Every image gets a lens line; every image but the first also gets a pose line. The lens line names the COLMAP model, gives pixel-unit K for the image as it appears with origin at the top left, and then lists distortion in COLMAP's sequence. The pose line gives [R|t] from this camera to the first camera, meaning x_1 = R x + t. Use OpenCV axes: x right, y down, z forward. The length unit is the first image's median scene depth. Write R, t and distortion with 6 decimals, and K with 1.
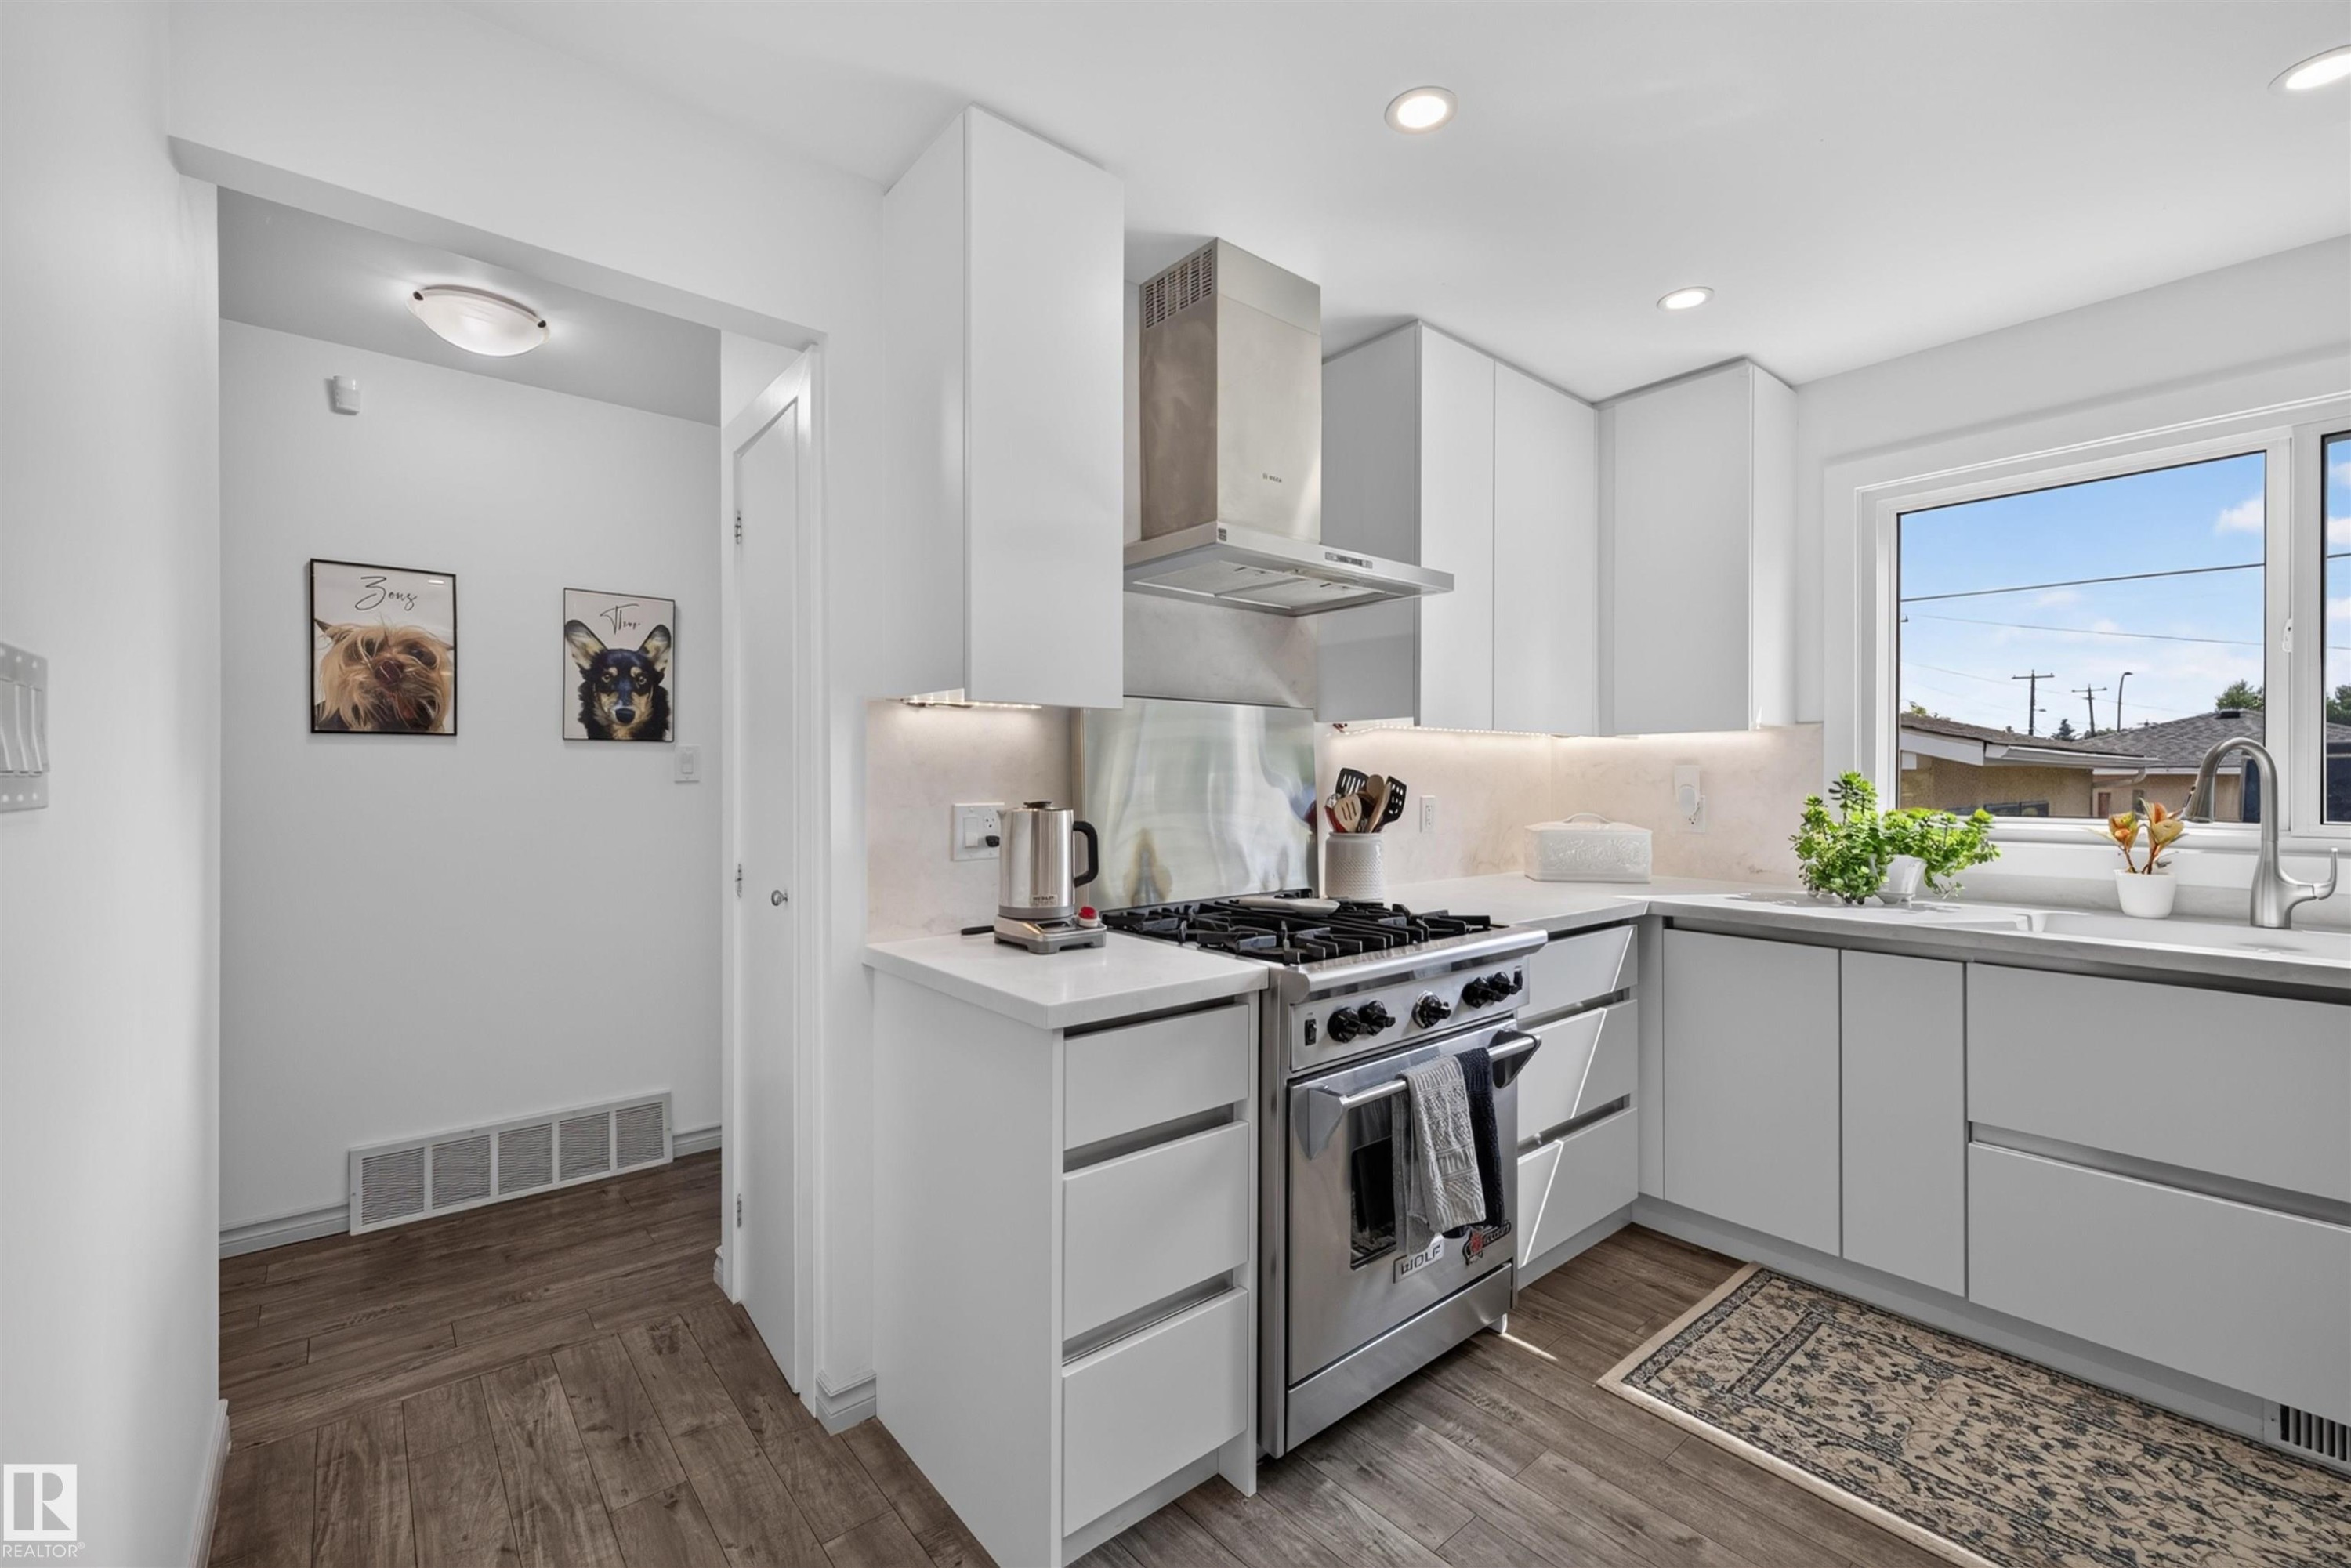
lens RADIAL K [[986.5, 0, 1172.7], [0, 986.5, 777.8], [0, 0, 1]] dist [0.002315, 0.000454]
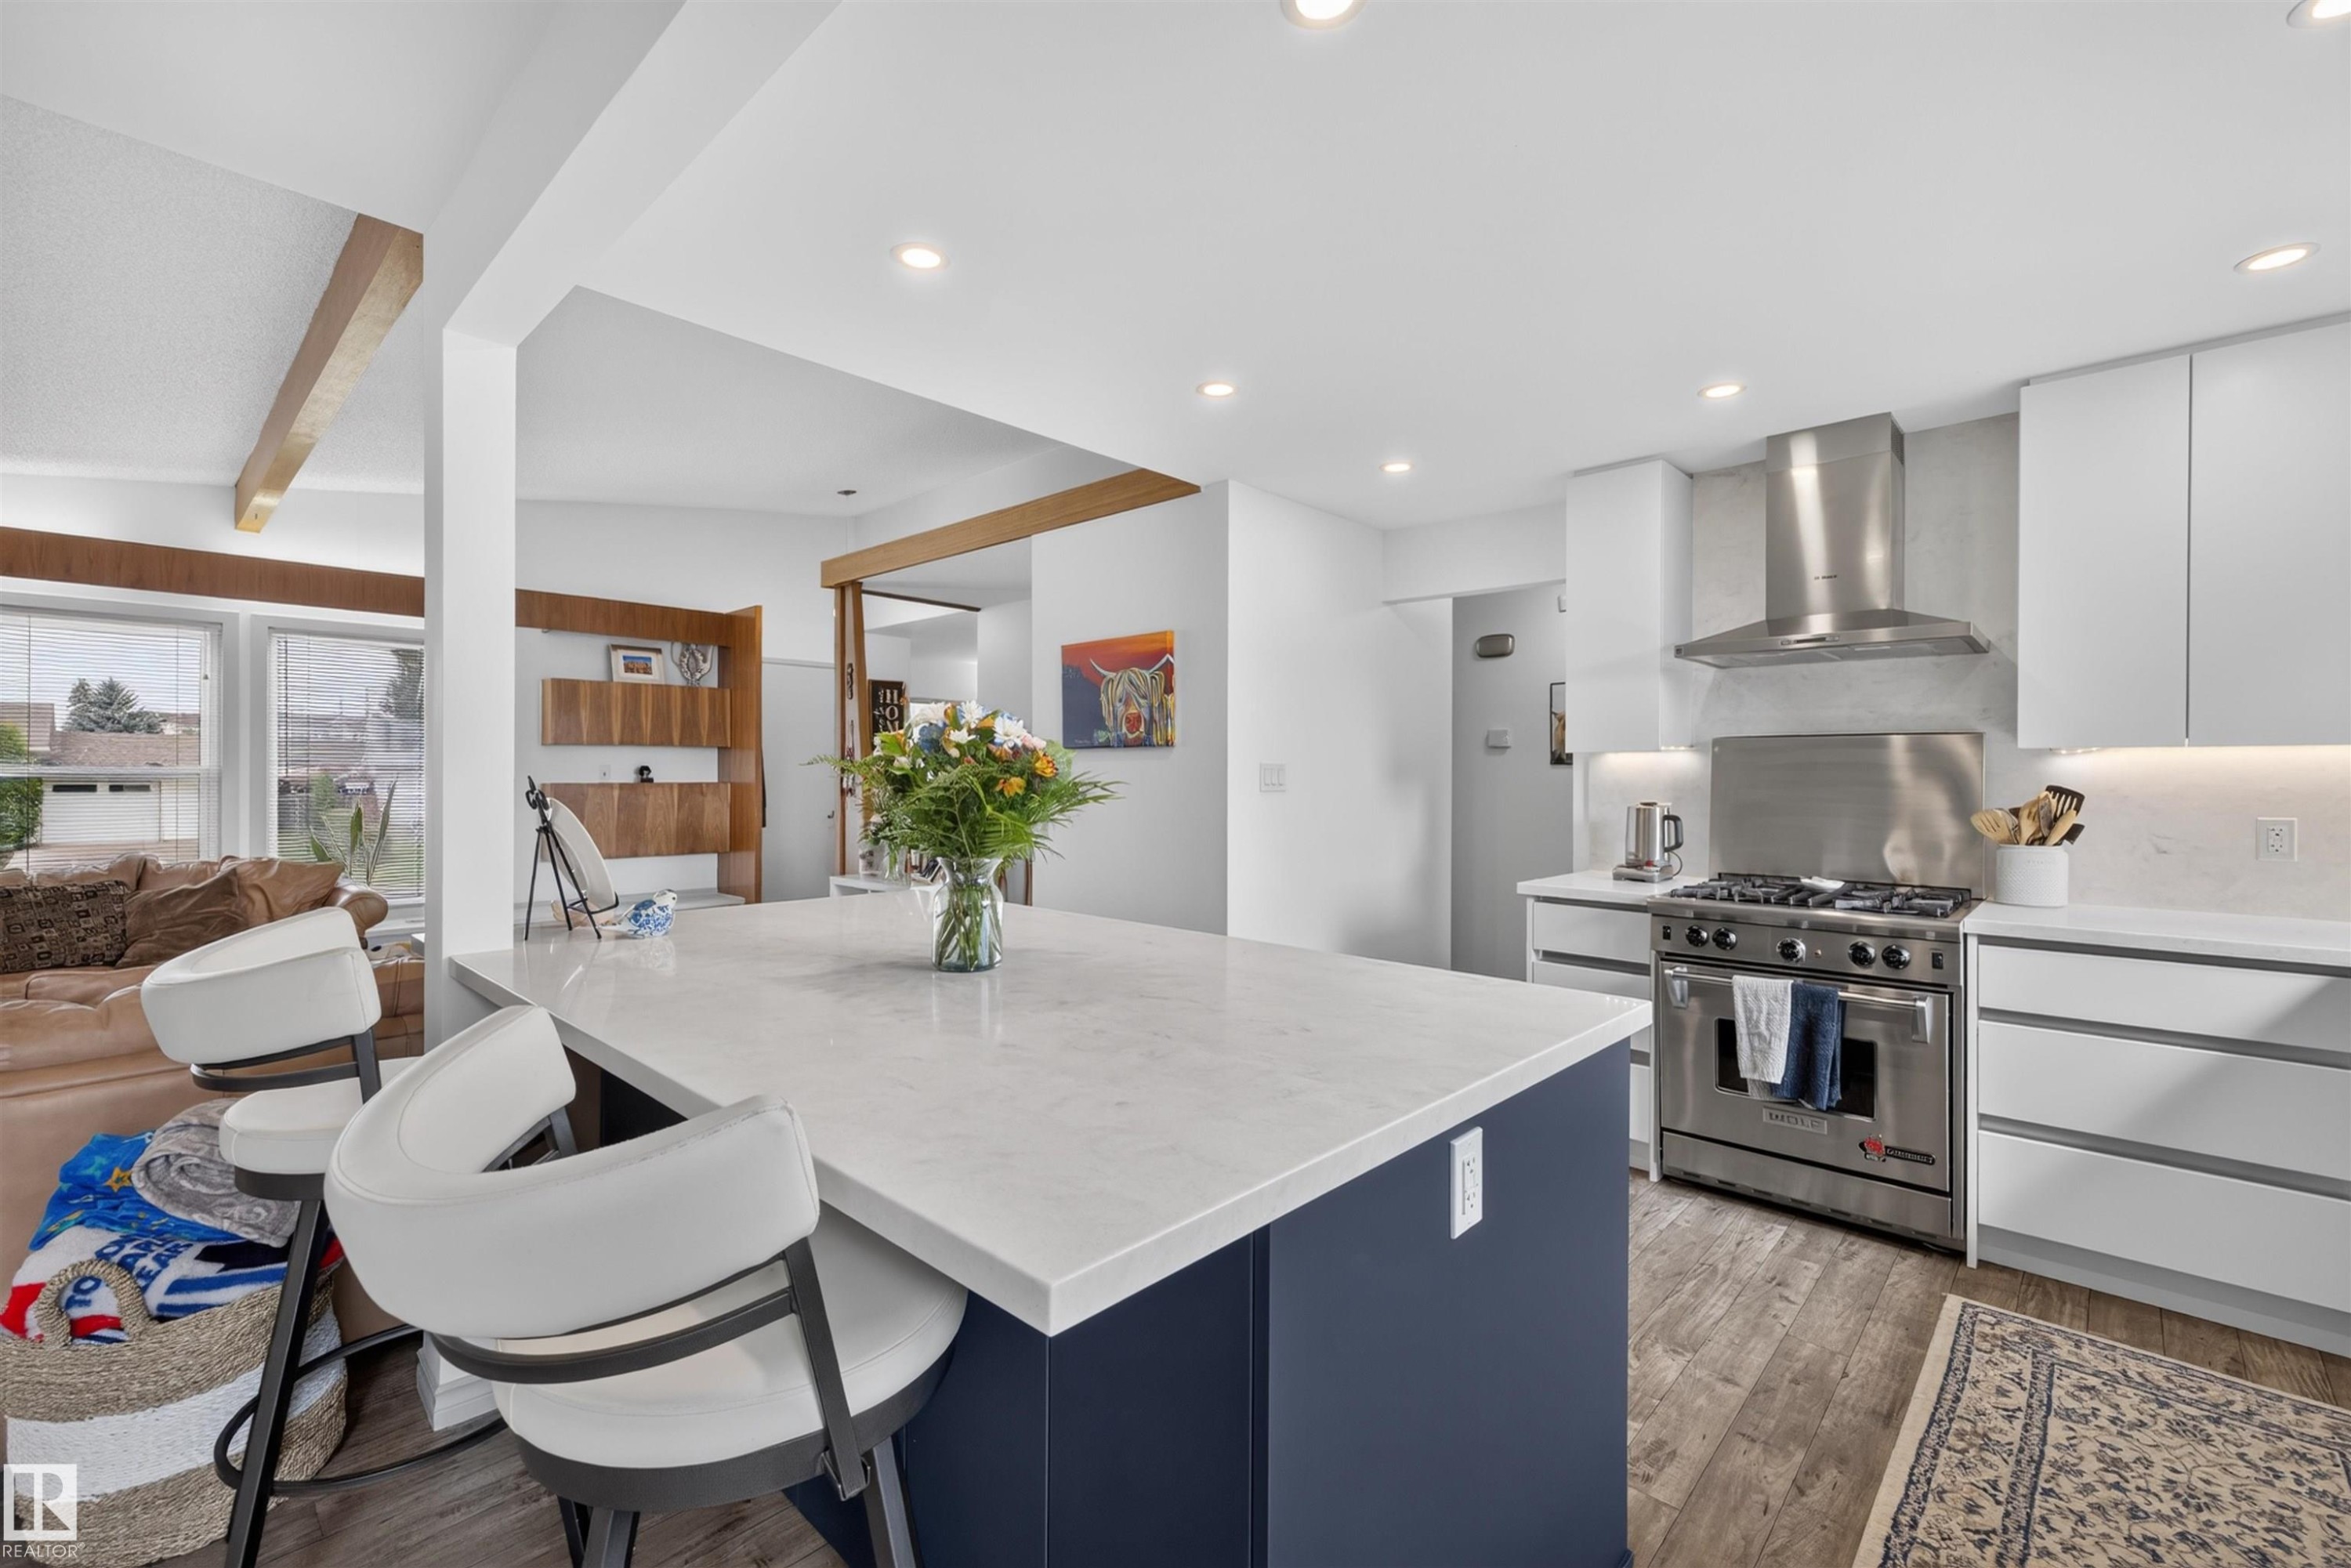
lens RADIAL K [[986.5, 0, 1172.7], [0, 986.5, 777.8], [0, 0, 1]] dist [0.002315, 0.000454]
pose [[0.124524, -0.000574, -0.992216, 1.613138], [-0.008215, 0.999965, -0.001609, -0.012822], [0.992183, 0.008351, 0.124514, -0.107922]]
